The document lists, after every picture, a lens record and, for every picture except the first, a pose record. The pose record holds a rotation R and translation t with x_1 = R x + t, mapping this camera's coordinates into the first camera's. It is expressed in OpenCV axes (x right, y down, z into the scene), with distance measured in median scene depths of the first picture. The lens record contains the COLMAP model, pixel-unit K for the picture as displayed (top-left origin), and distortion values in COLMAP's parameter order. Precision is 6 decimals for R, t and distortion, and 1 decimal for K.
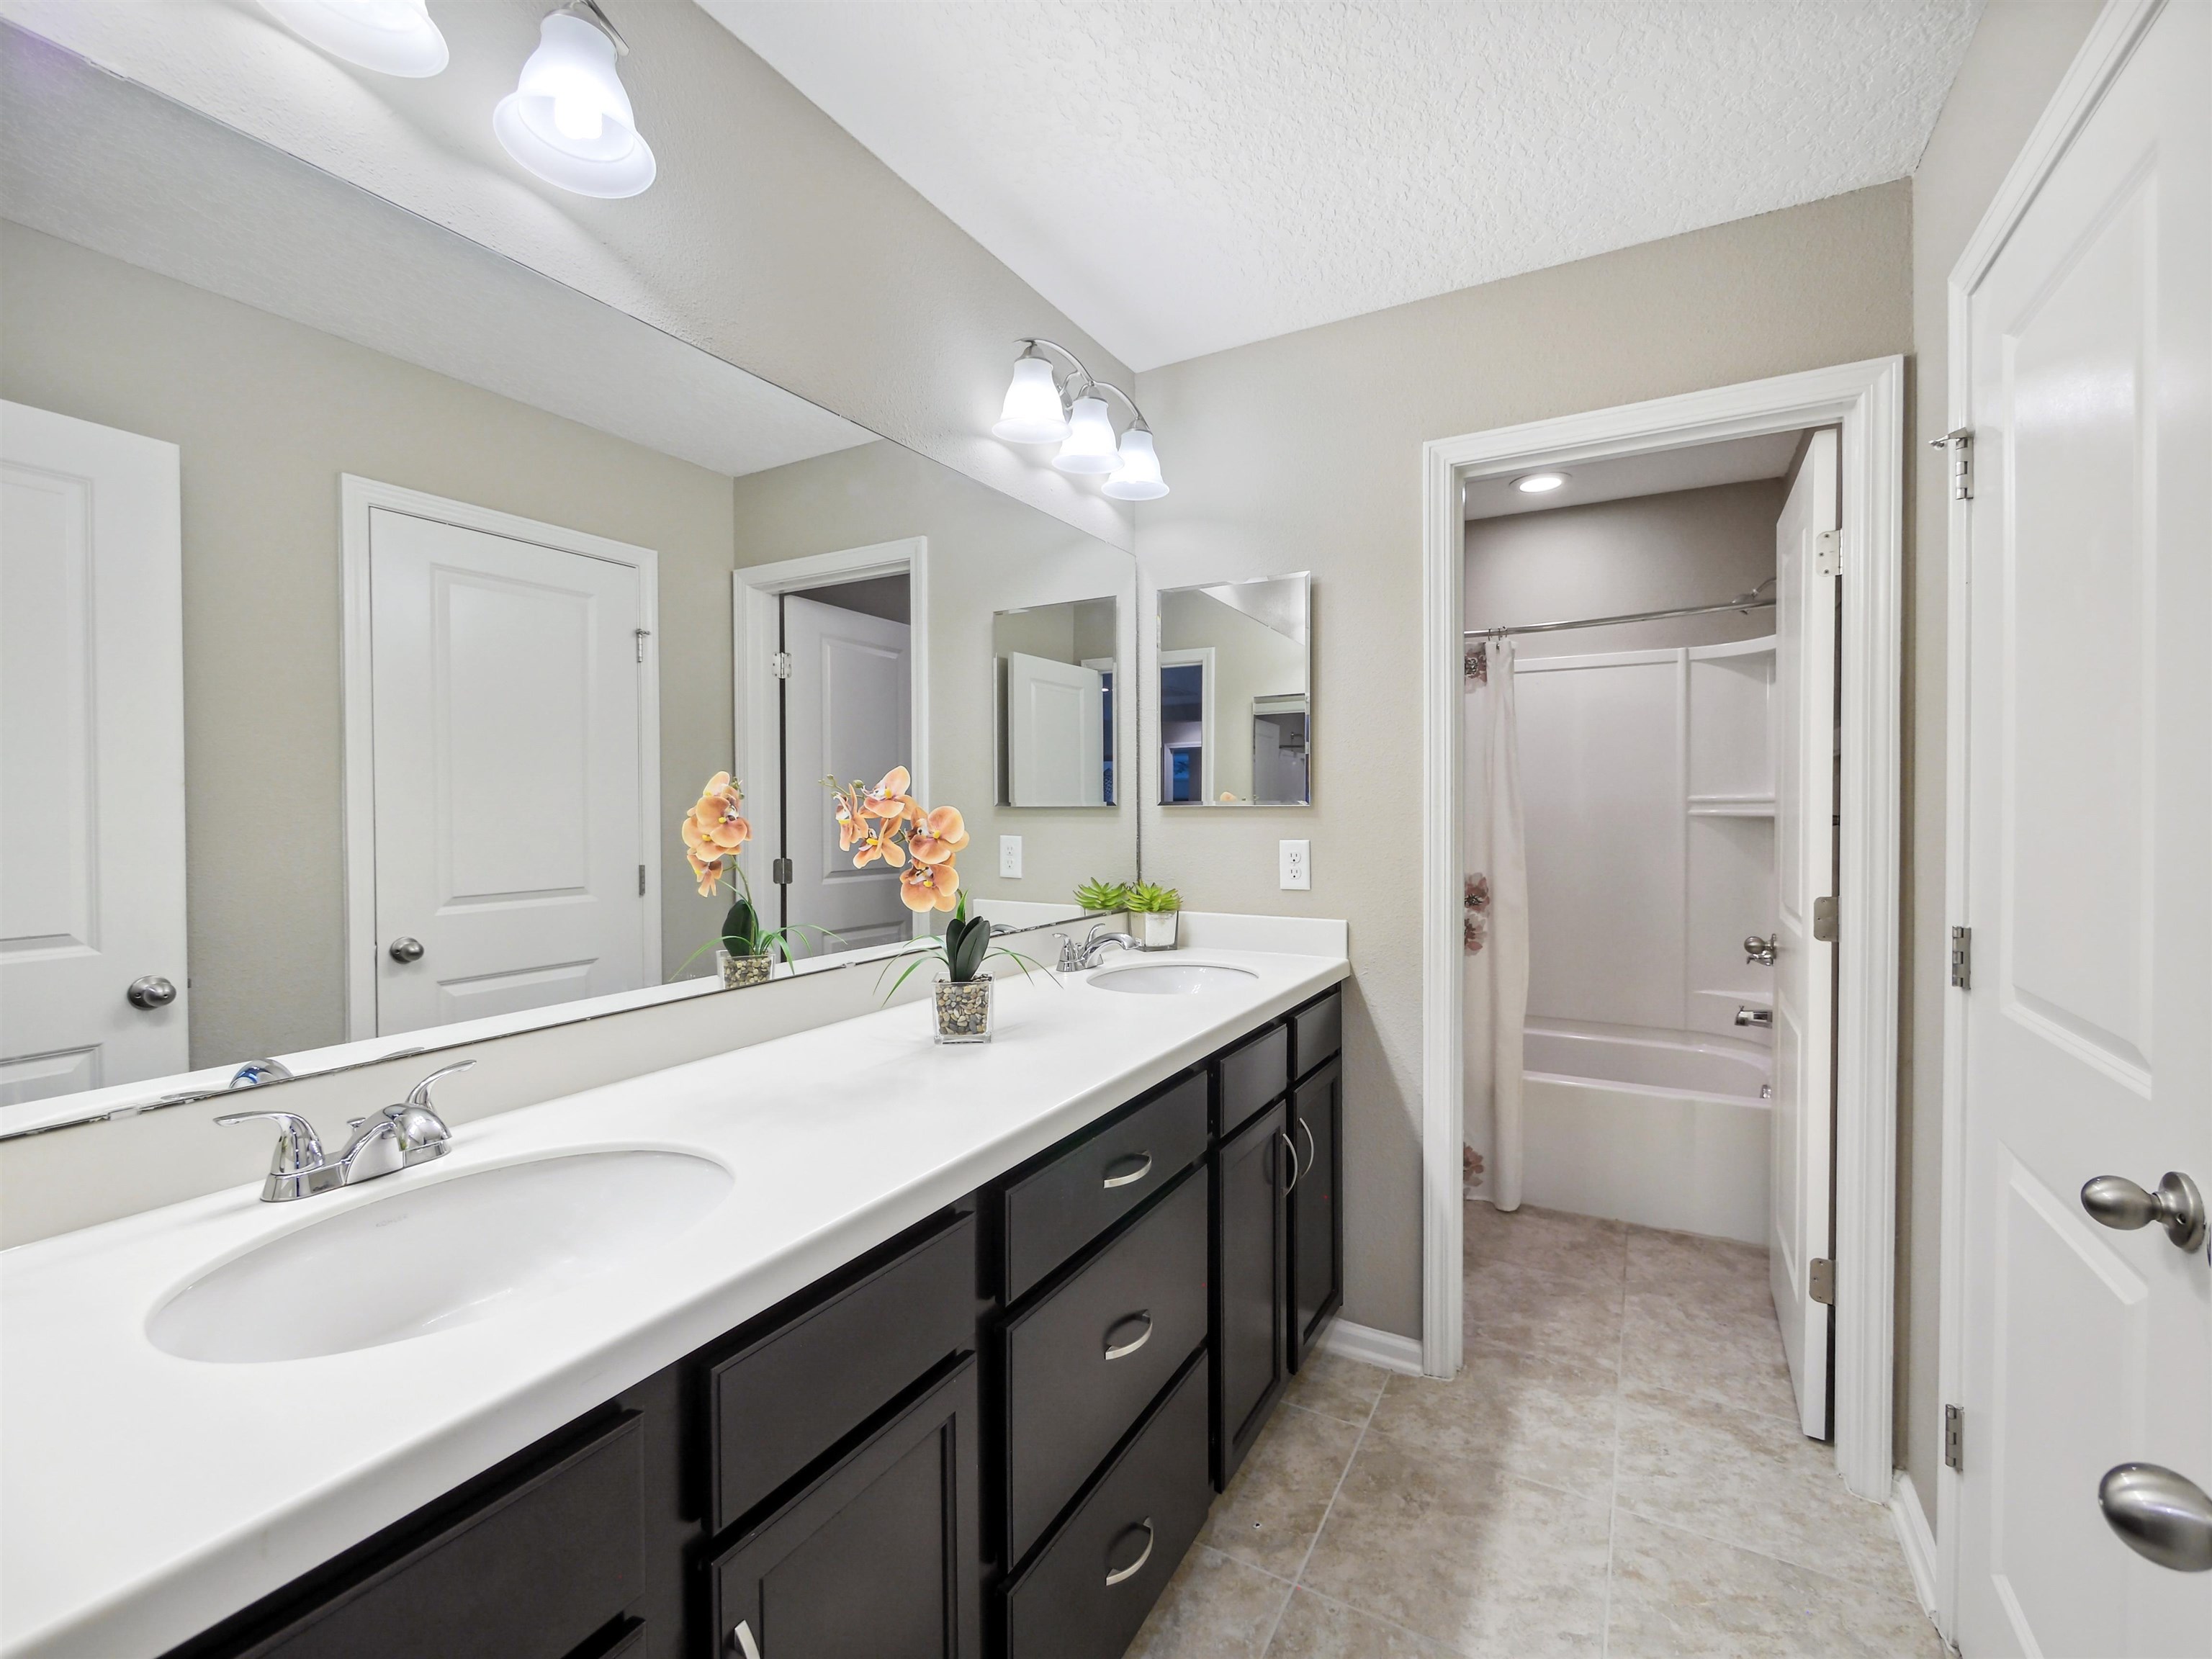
lens RADIAL K [[947.4, 0, 1105.4], [0, 947.4, 825.1], [0, 0, 1]] dist [-0.004208, 0.001382]
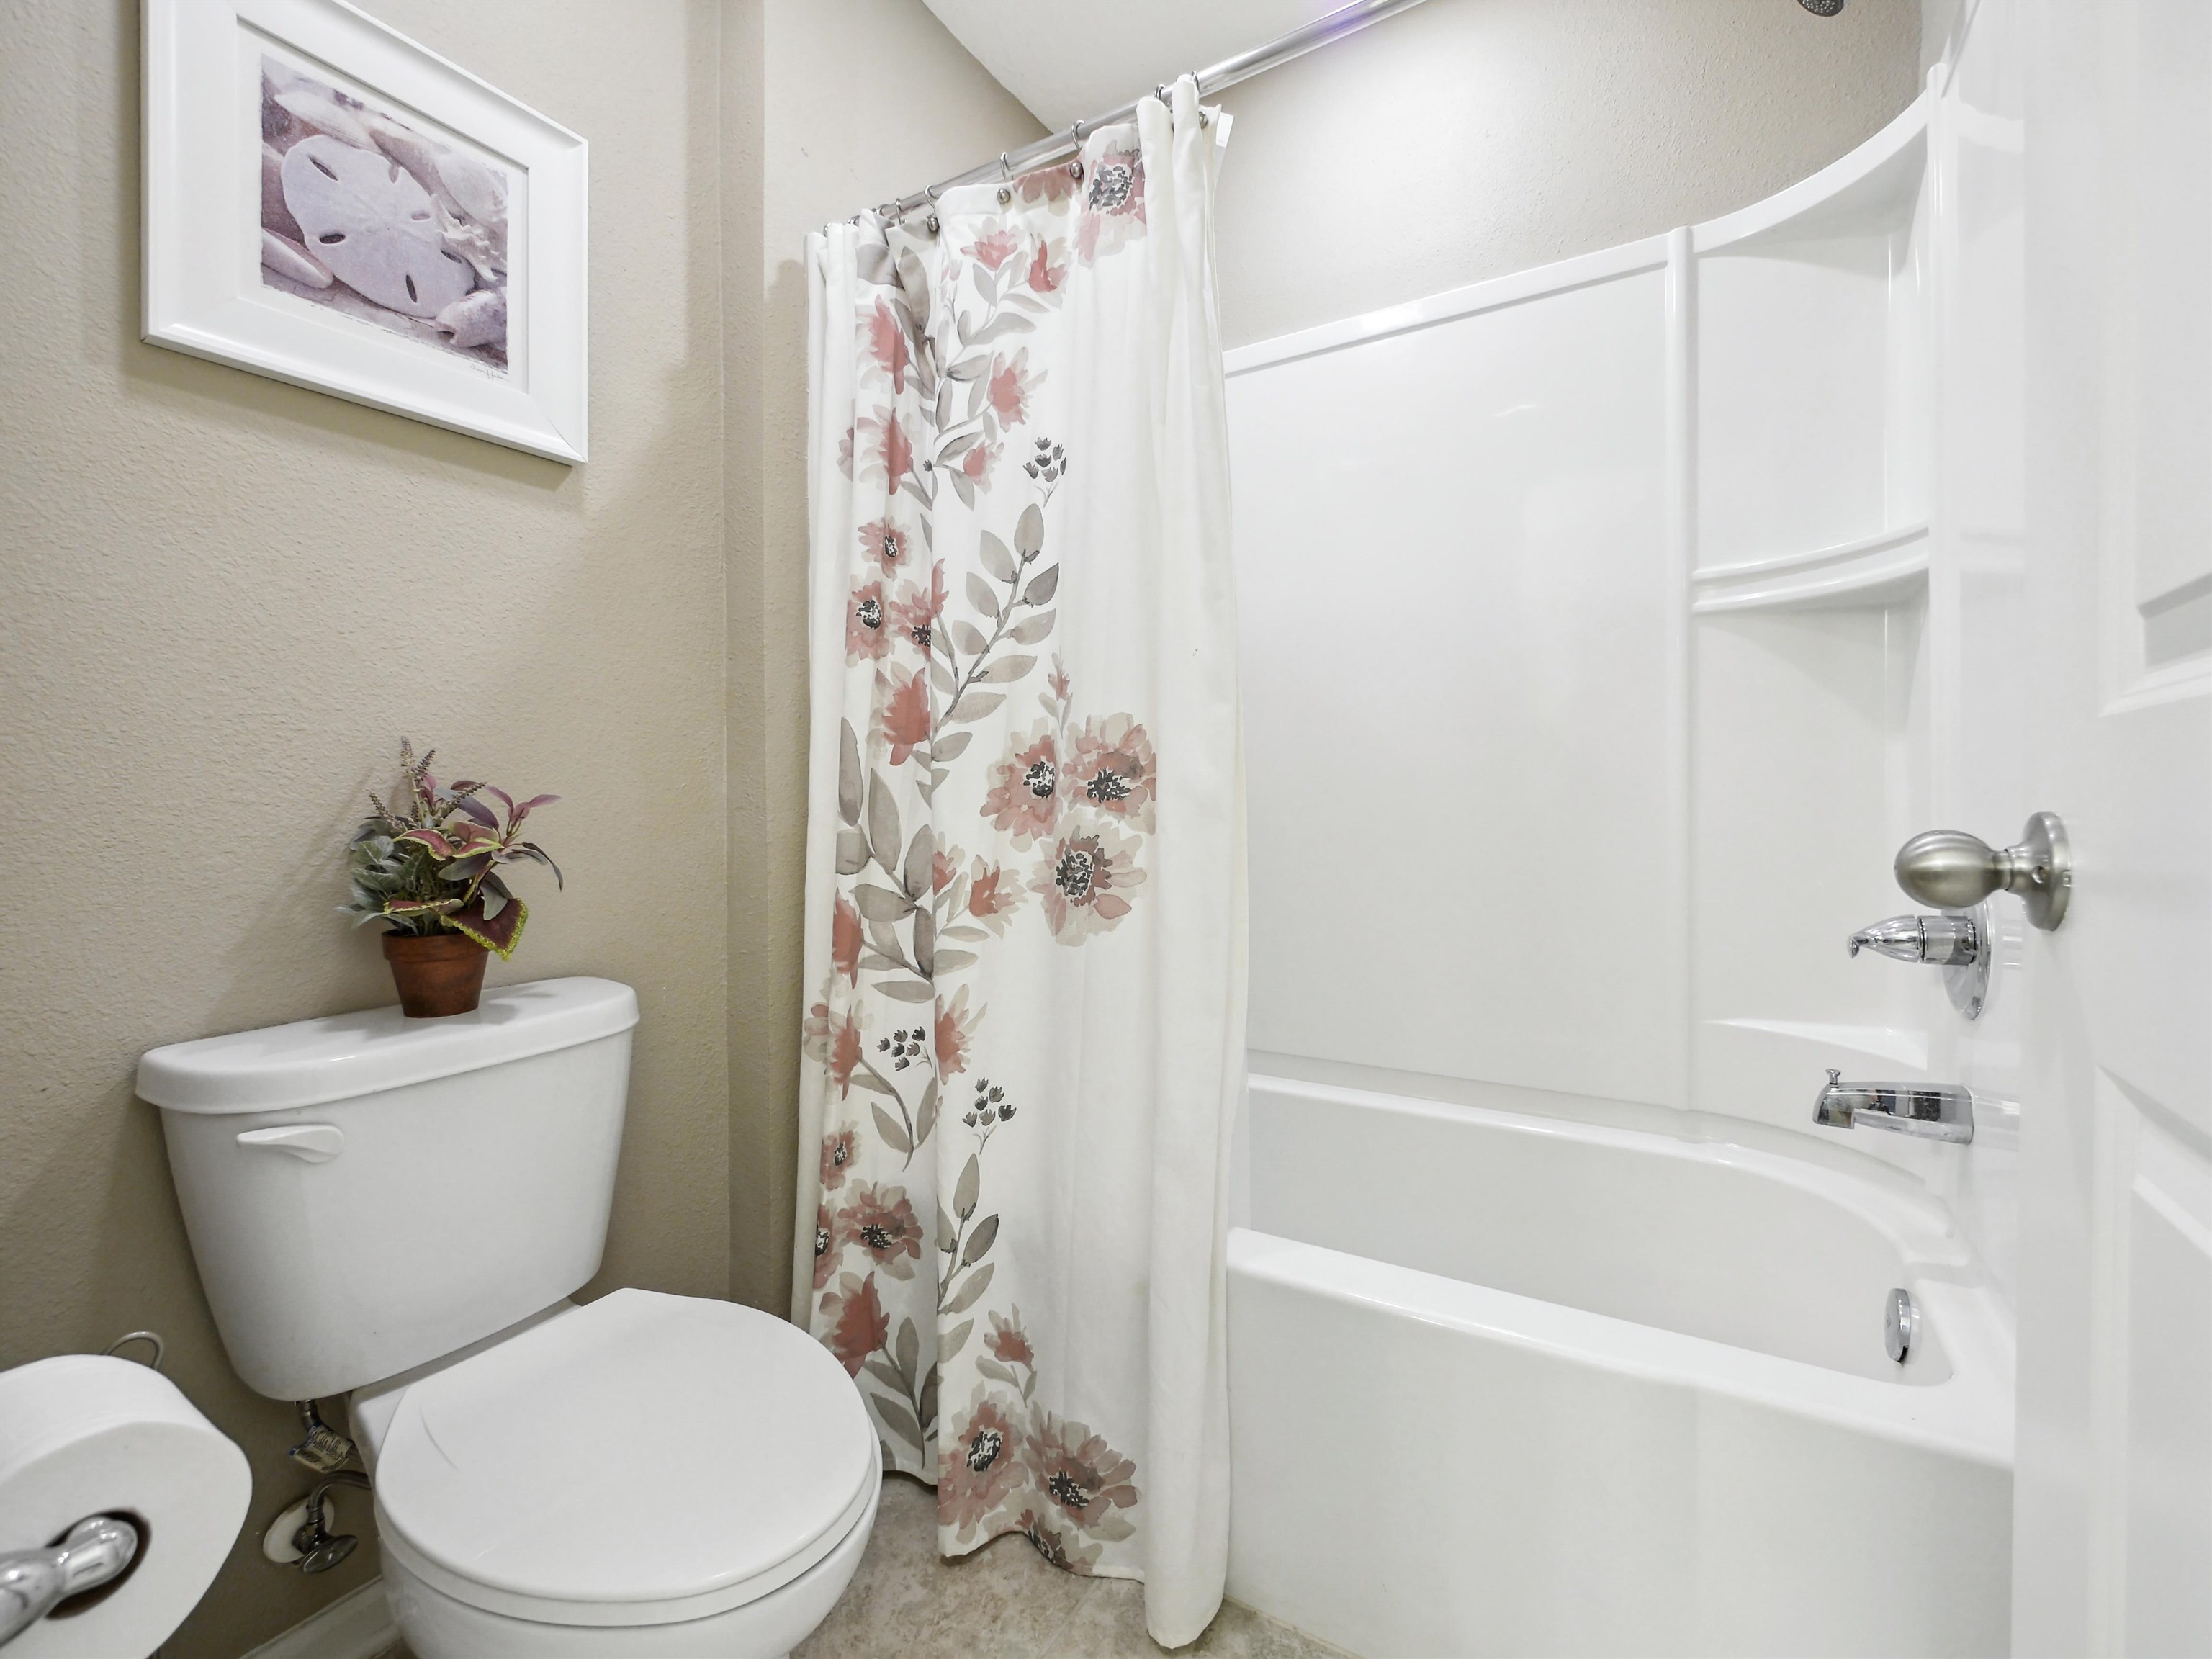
lens RADIAL K [[947.4, 0, 1105.2], [0, 947.4, 814.5], [0, 0, 1]] dist [-0.004208, 0.001382]
pose [[0.999673, 0.000706, -0.025570, 0.373327], [-0.000855, 0.999983, -0.005794, 0.087519], [0.025565, 0.005814, 0.999656, 0.584348]]
